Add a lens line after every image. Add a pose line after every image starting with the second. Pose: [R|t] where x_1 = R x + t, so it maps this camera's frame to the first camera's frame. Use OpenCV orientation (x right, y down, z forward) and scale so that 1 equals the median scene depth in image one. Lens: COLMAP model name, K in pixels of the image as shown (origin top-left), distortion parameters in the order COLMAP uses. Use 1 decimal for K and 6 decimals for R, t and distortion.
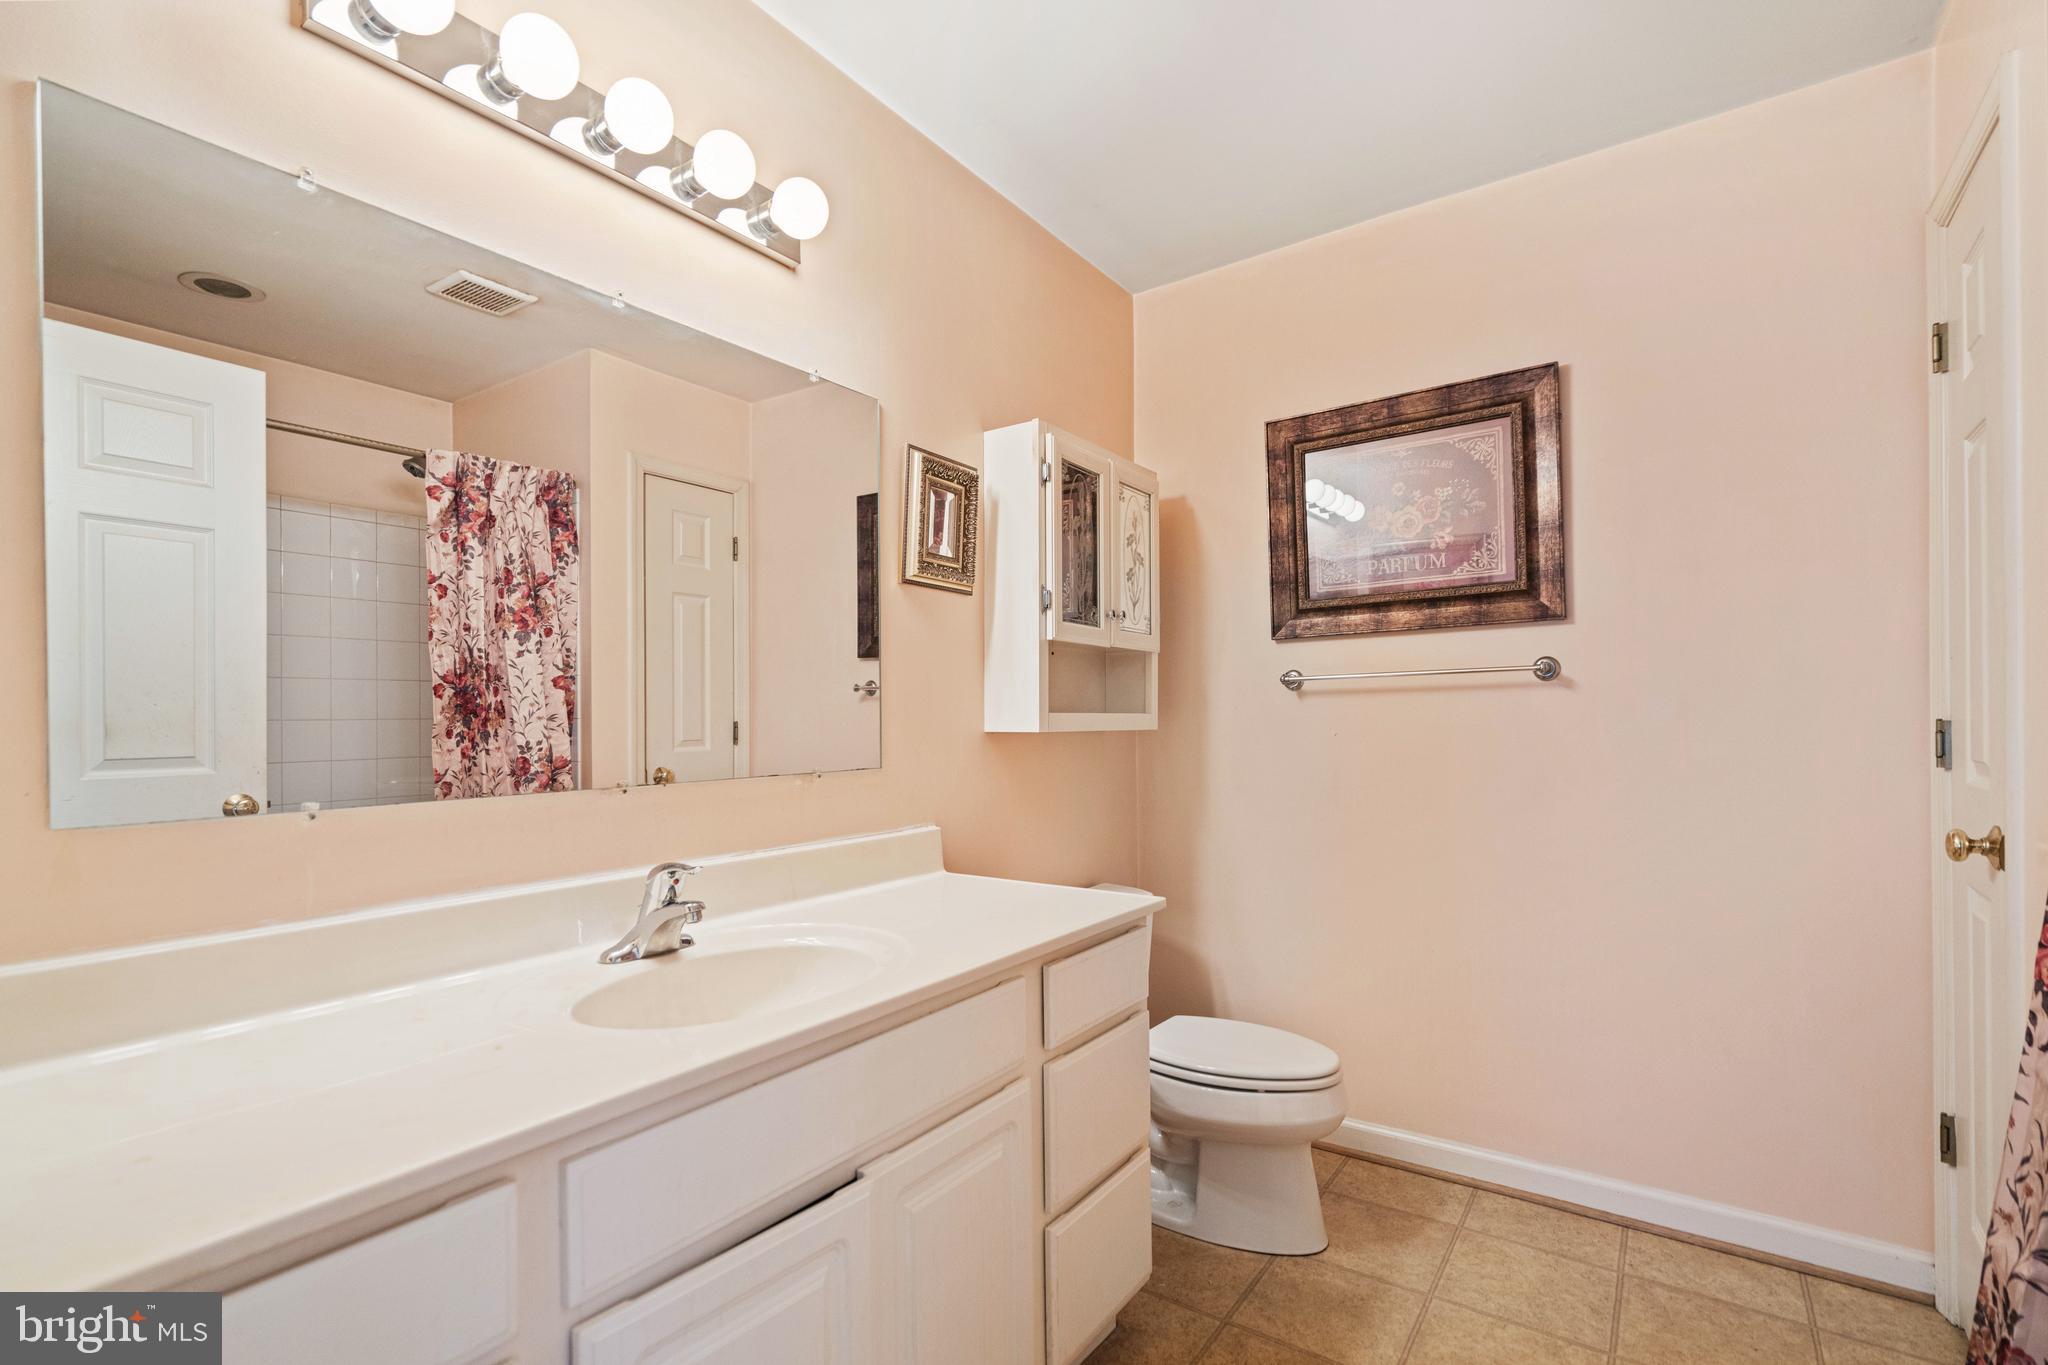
lens RADIAL K [[939.3, 0, 1017.0], [0, 939.3, 703.8], [0, 0, 1]] dist [-0.002223, 0.002804]
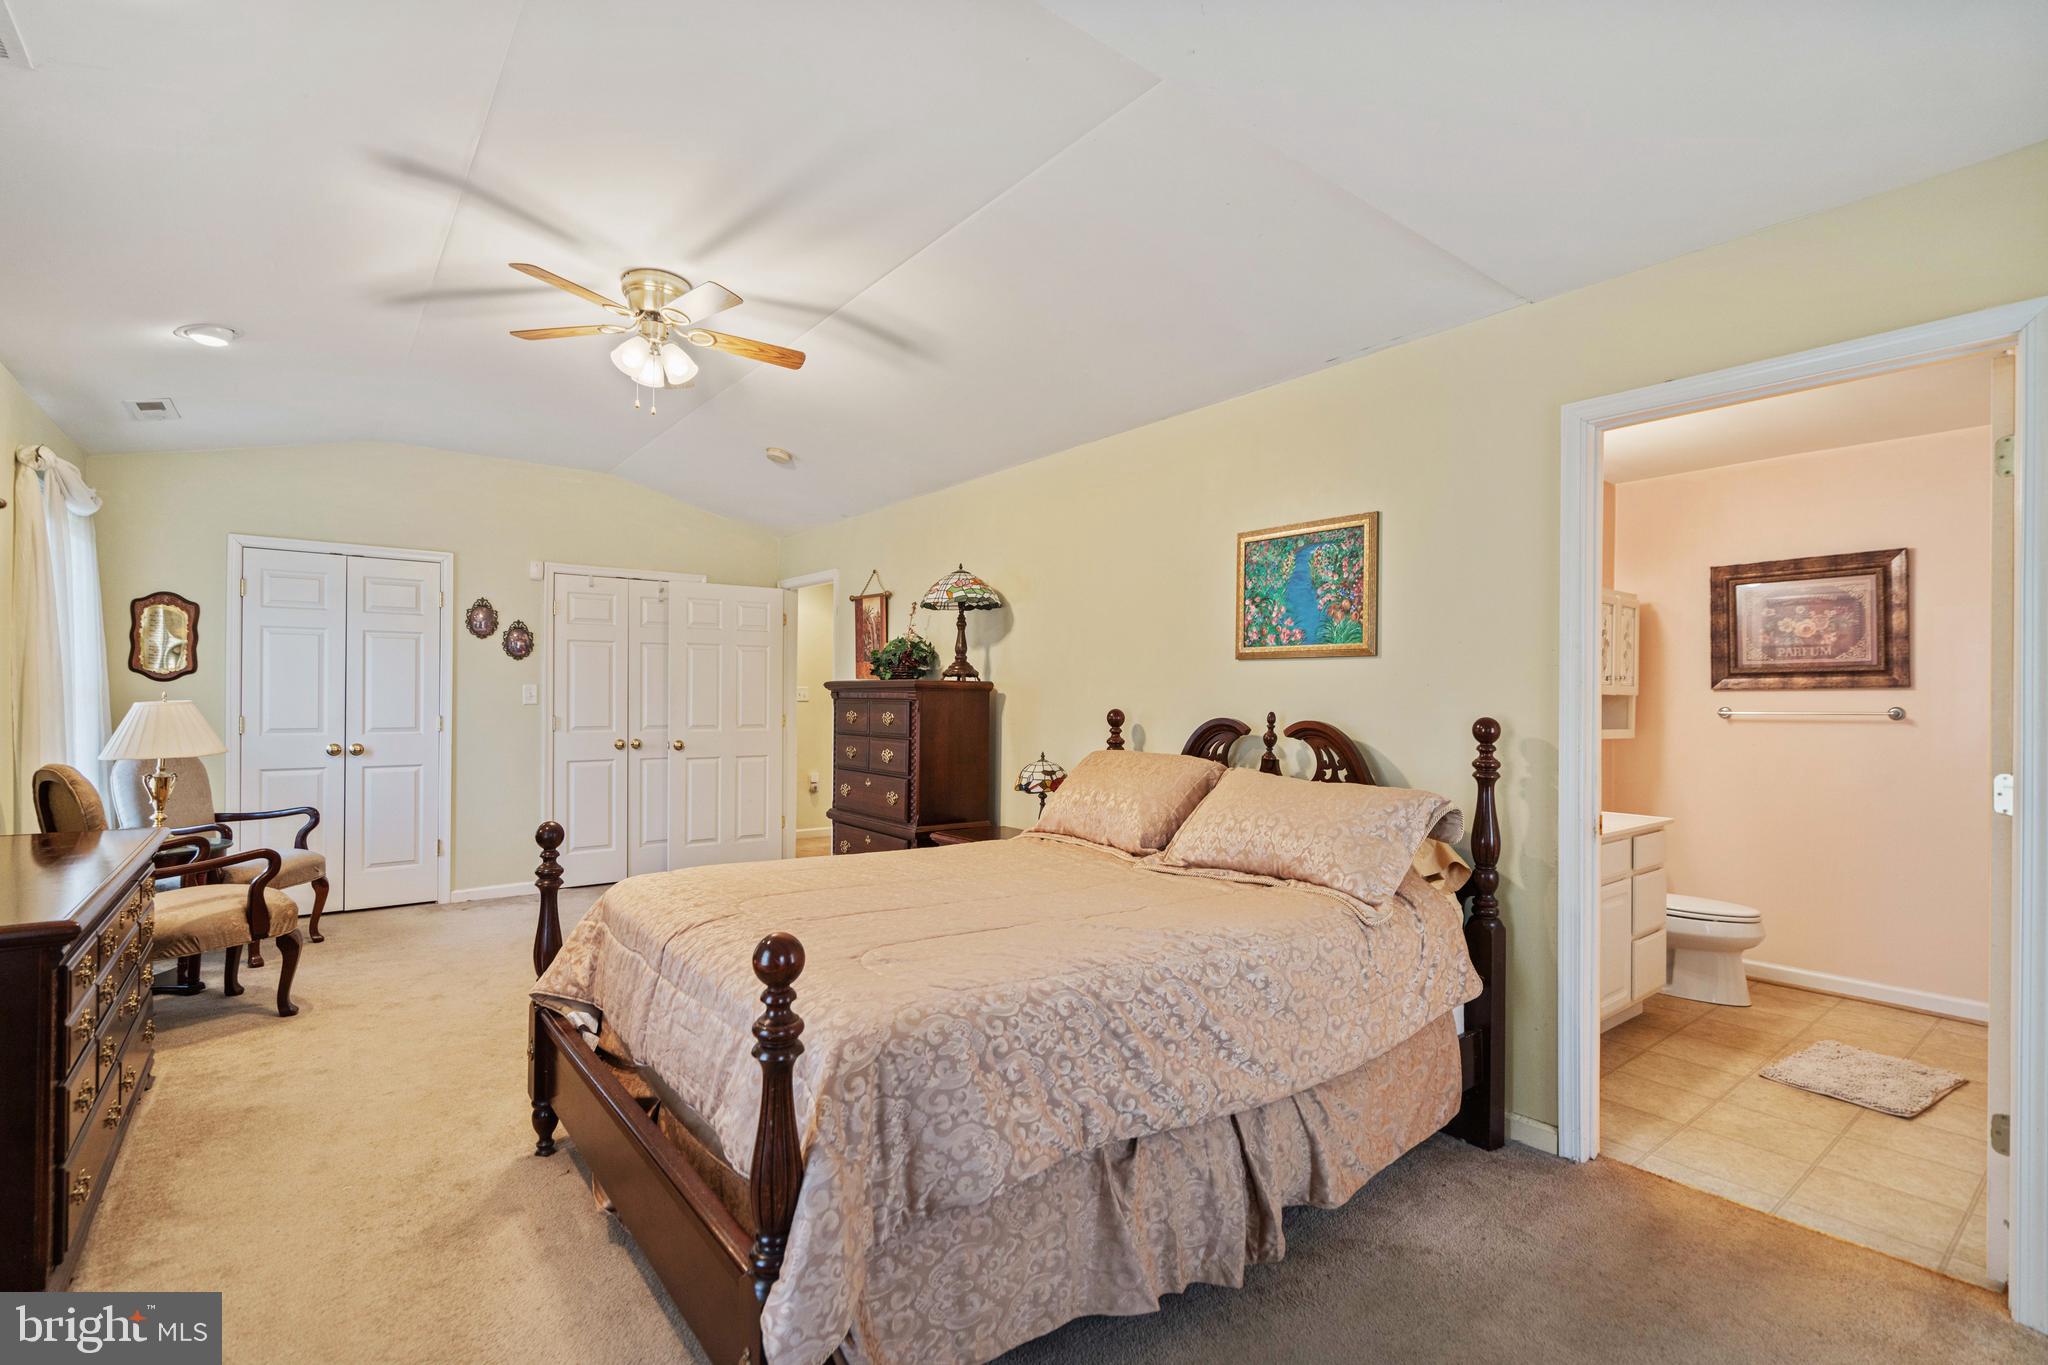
lens RADIAL K [[939.3, 0, 1024.0], [0, 939.3, 692.2], [0, 0, 1]] dist [-0.002223, 0.002804]
pose [[0.960104, 0.018636, -0.279022, -0.531025], [-0.017084, 0.999822, 0.007994, -0.062836], [0.279121, -0.002908, 0.960252, -1.172853]]
